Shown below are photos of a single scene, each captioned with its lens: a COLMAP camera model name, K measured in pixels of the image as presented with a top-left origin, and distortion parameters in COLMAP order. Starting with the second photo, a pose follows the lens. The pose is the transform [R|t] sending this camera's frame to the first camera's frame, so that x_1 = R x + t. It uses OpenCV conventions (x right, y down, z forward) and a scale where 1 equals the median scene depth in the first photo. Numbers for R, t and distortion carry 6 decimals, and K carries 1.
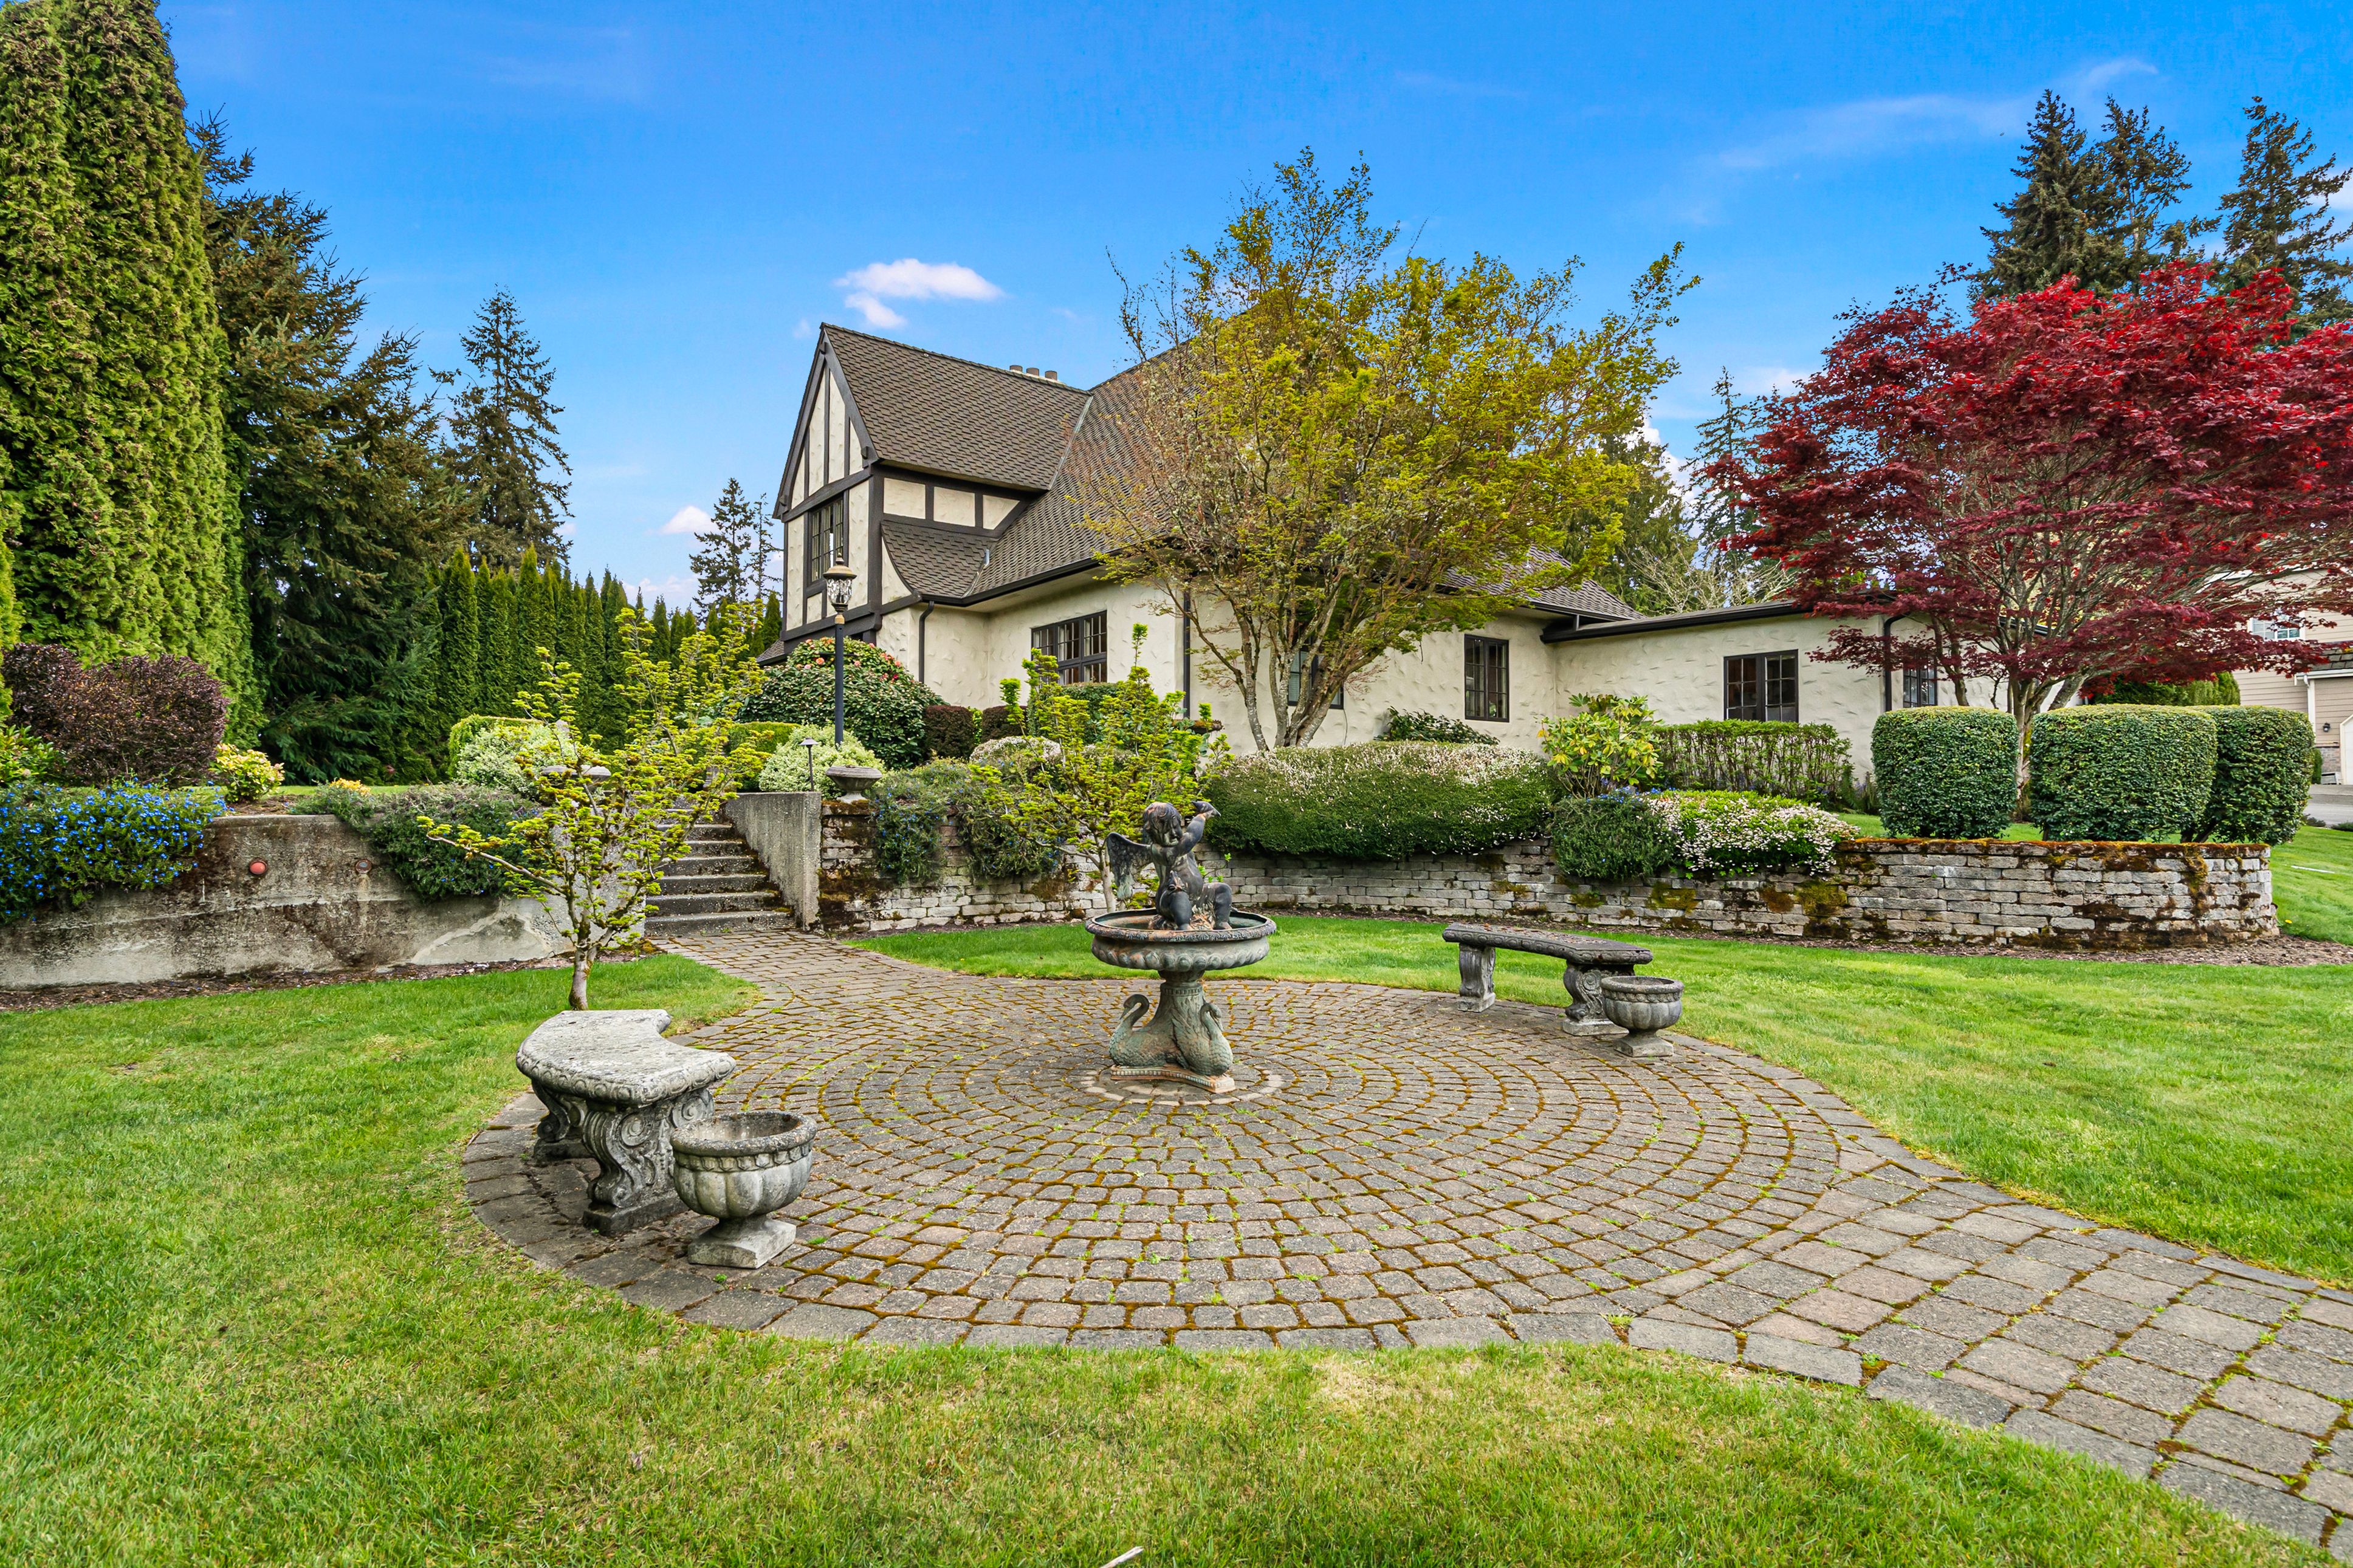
lens RADIAL K [[1199.9, 0, 1180.4], [0, 1199.9, 787.7], [0, 0, 1]] dist [0.000787, 0.000075]
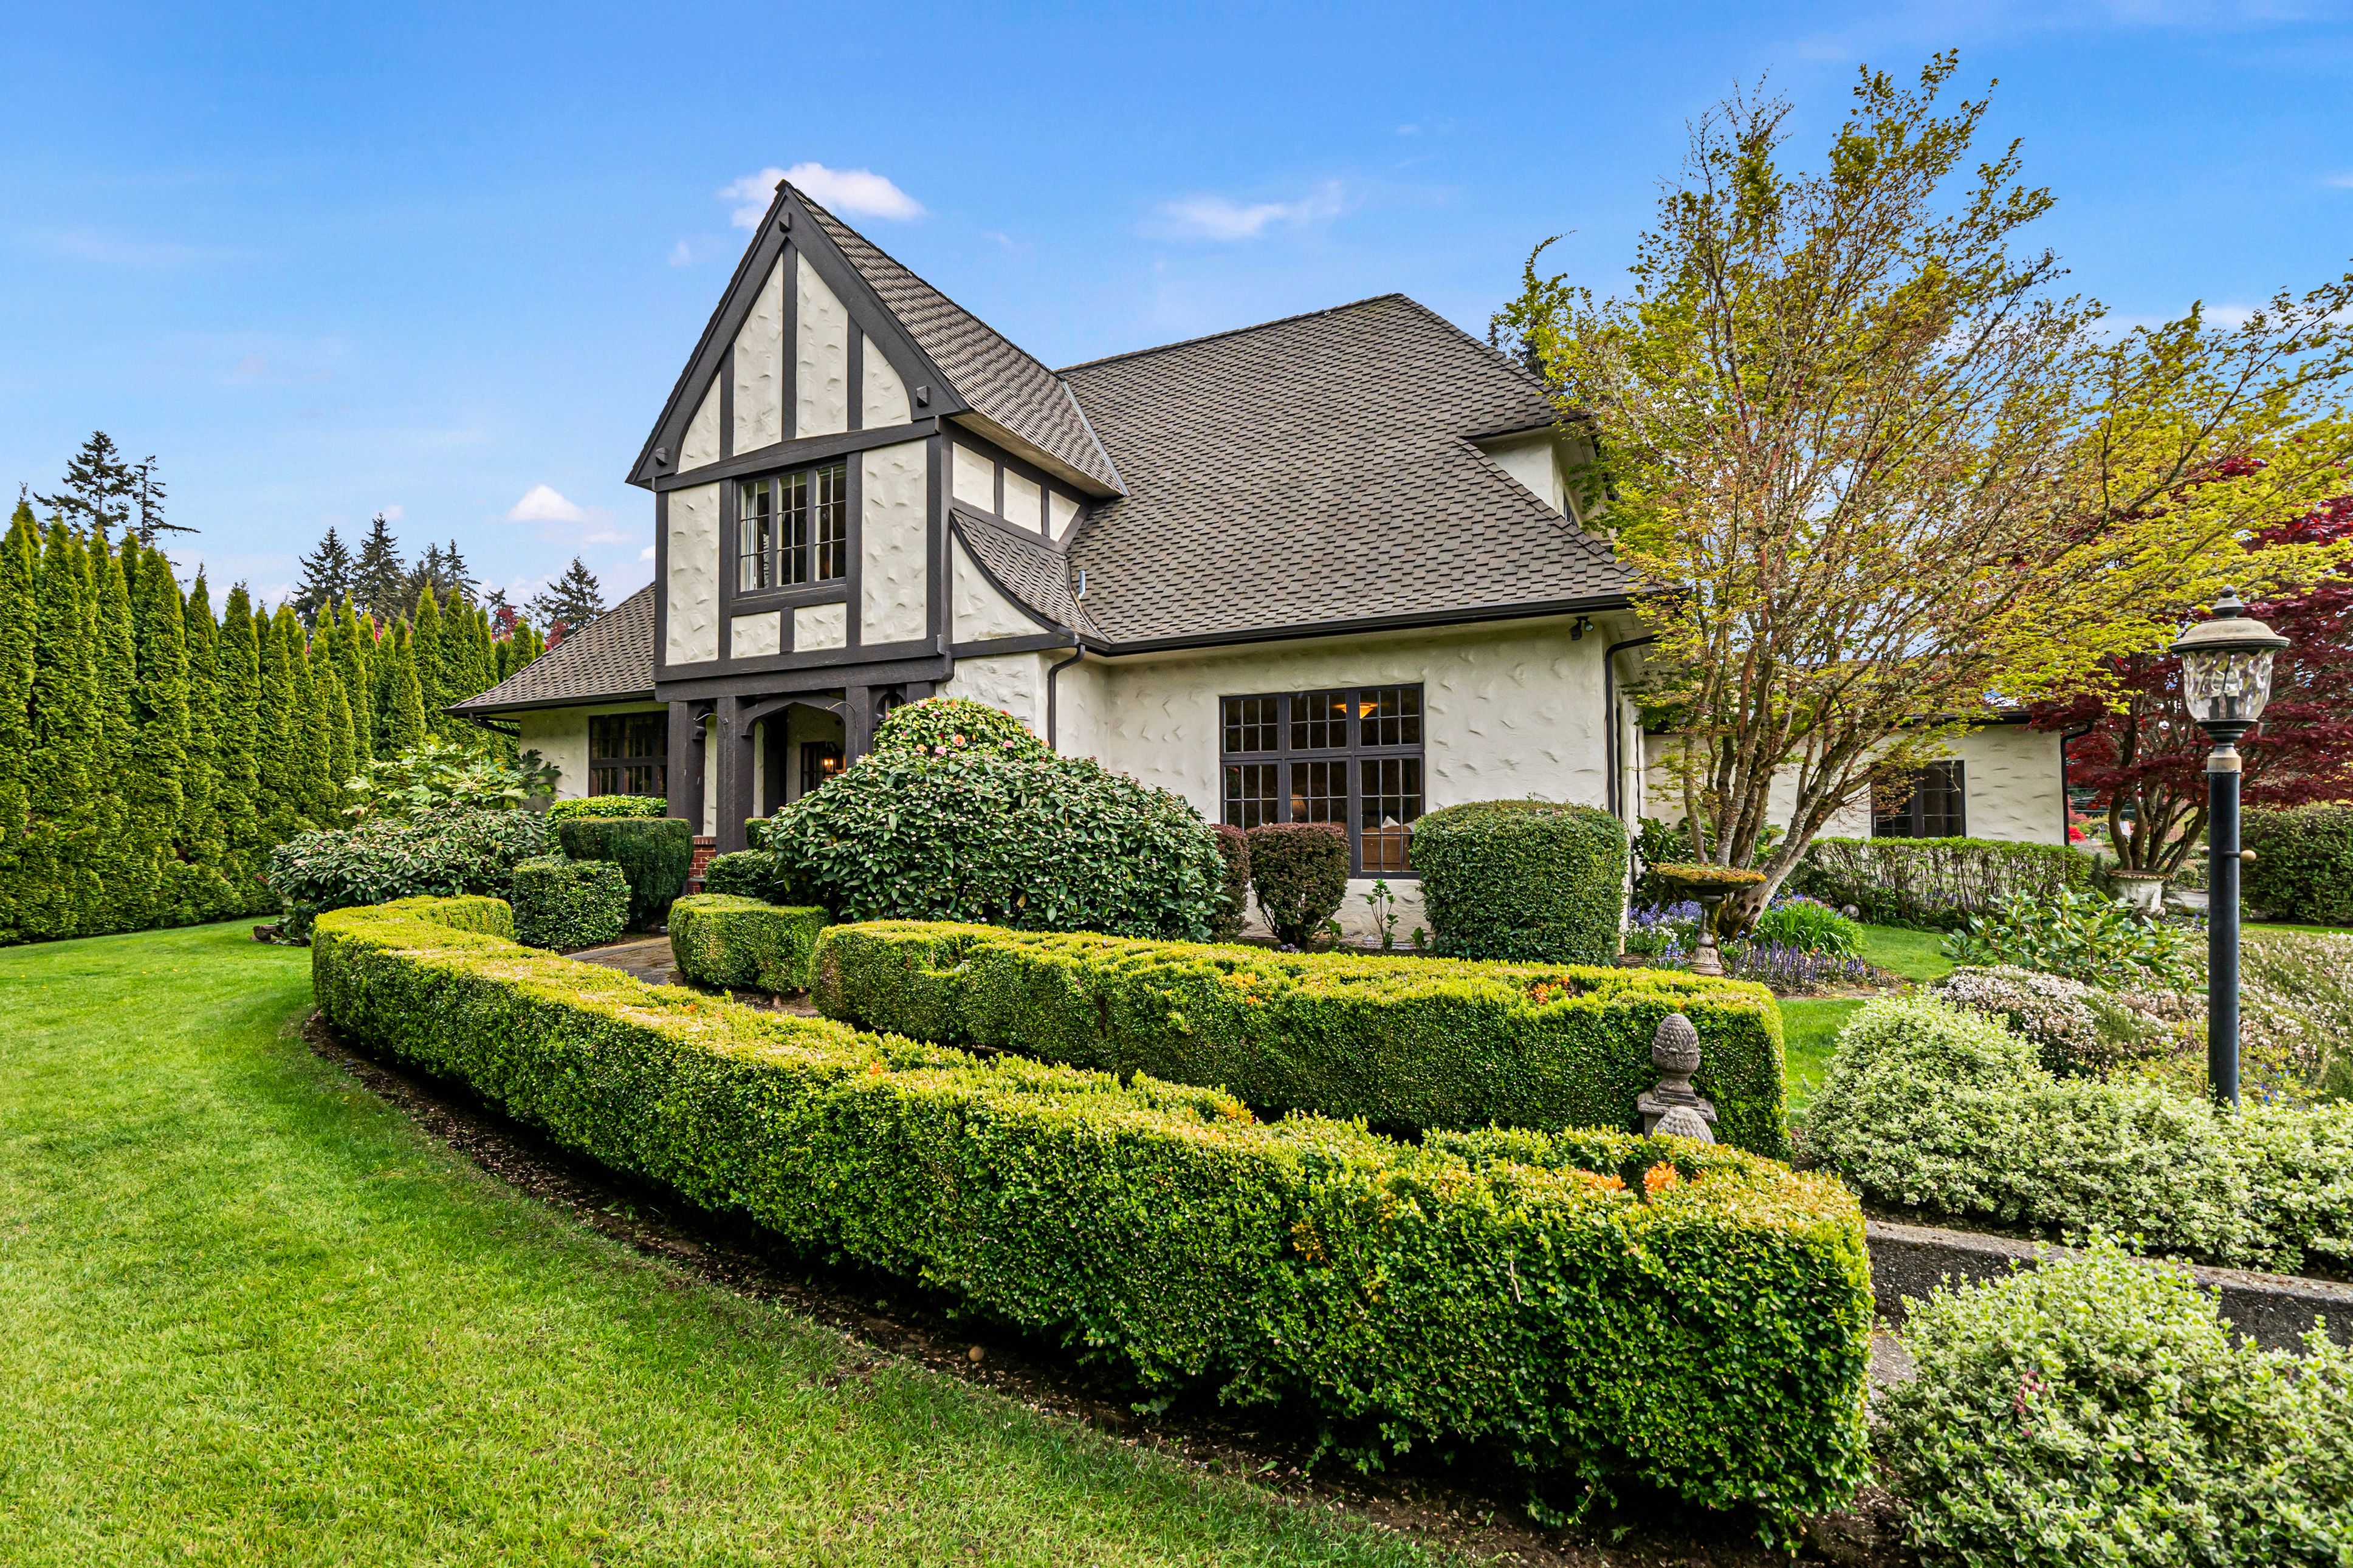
lens RADIAL K [[1046.3, 0, 1173.0], [0, 1046.3, 797.3], [0, 0, 1]] dist [0.004243, 0.000397]
pose [[0.894915, 0.008971, 0.446147, -0.363906], [-0.004048, 0.999920, -0.011986, -0.061256], [-0.446219, 0.008921, 0.894879, 0.430127]]
